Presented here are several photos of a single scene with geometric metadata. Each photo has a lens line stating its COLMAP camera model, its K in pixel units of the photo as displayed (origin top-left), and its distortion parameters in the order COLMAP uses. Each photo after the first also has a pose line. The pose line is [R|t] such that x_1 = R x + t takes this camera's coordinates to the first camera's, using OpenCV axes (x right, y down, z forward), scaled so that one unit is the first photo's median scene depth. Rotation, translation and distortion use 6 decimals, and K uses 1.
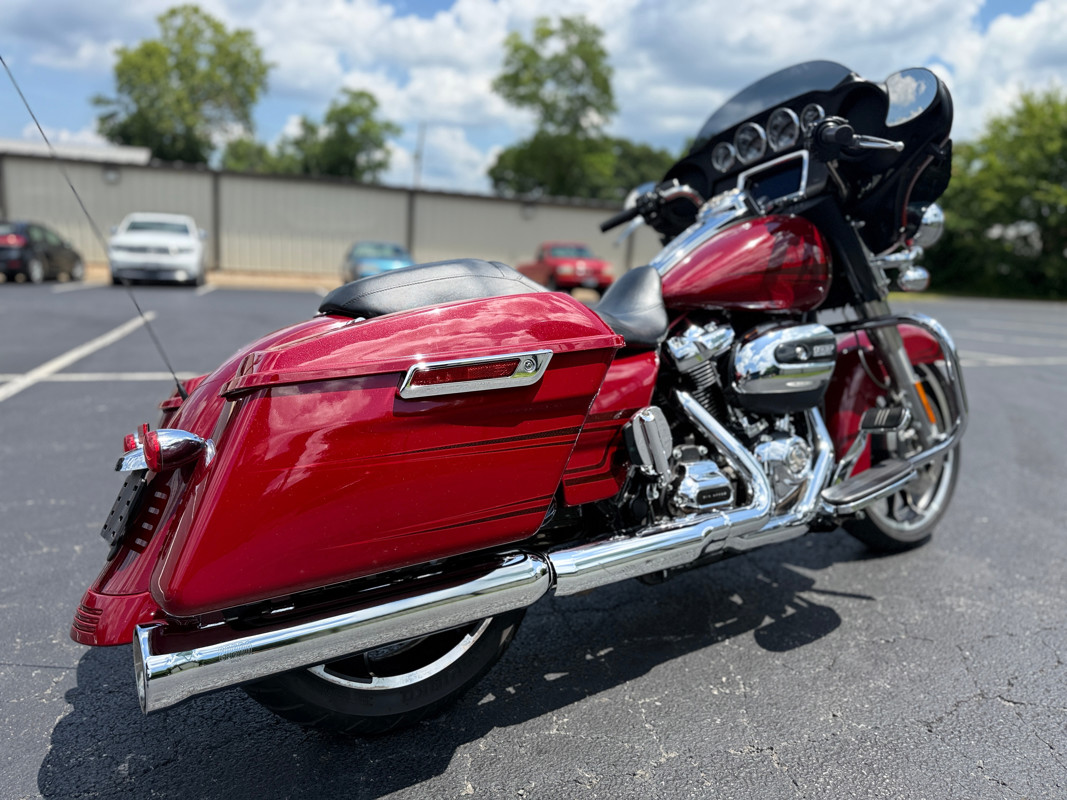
lens RADIAL K [[759.5, 0, 536.9], [0, 759.5, 402.2], [0, 0, 1]] dist [0.043579, -0.087263]
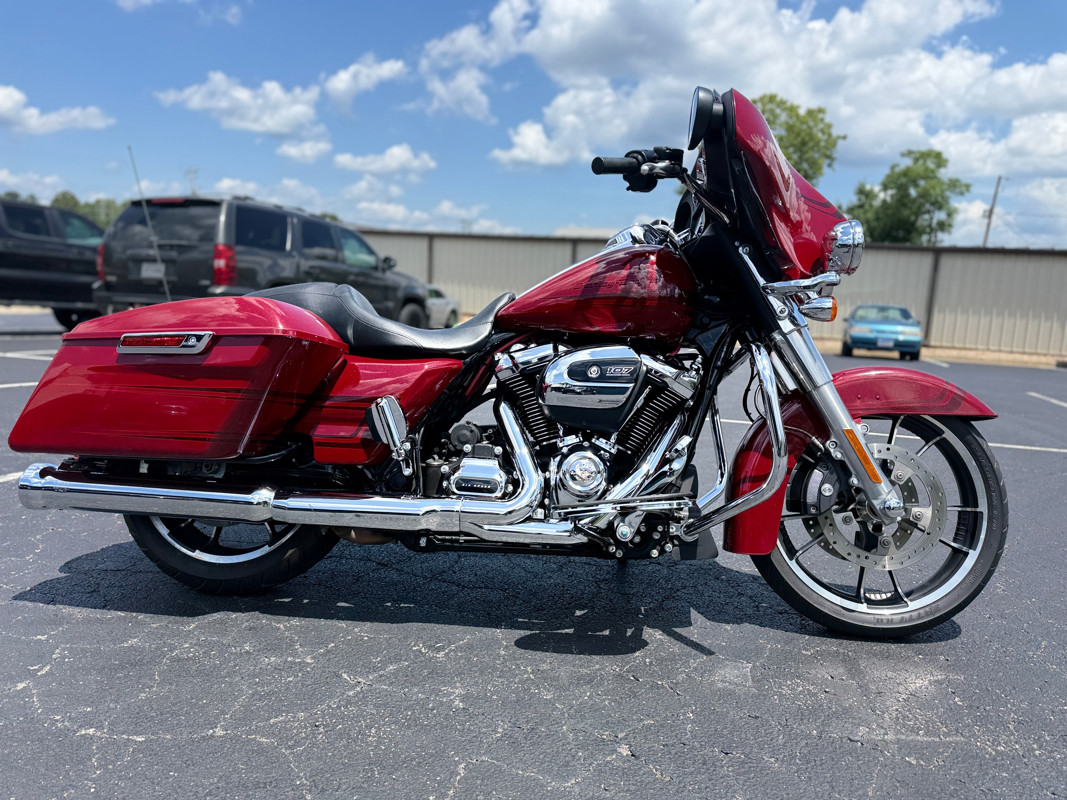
lens RADIAL K [[759.5, 0, 536.9], [0, 759.5, 402.2], [0, 0, 1]] dist [0.043579, -0.087263]
pose [[0.766182, 0.073580, -0.638397, 0.938655], [-0.128400, 0.990920, -0.039891, 0.027438], [0.629665, 0.112534, 0.768673, 0.157690]]
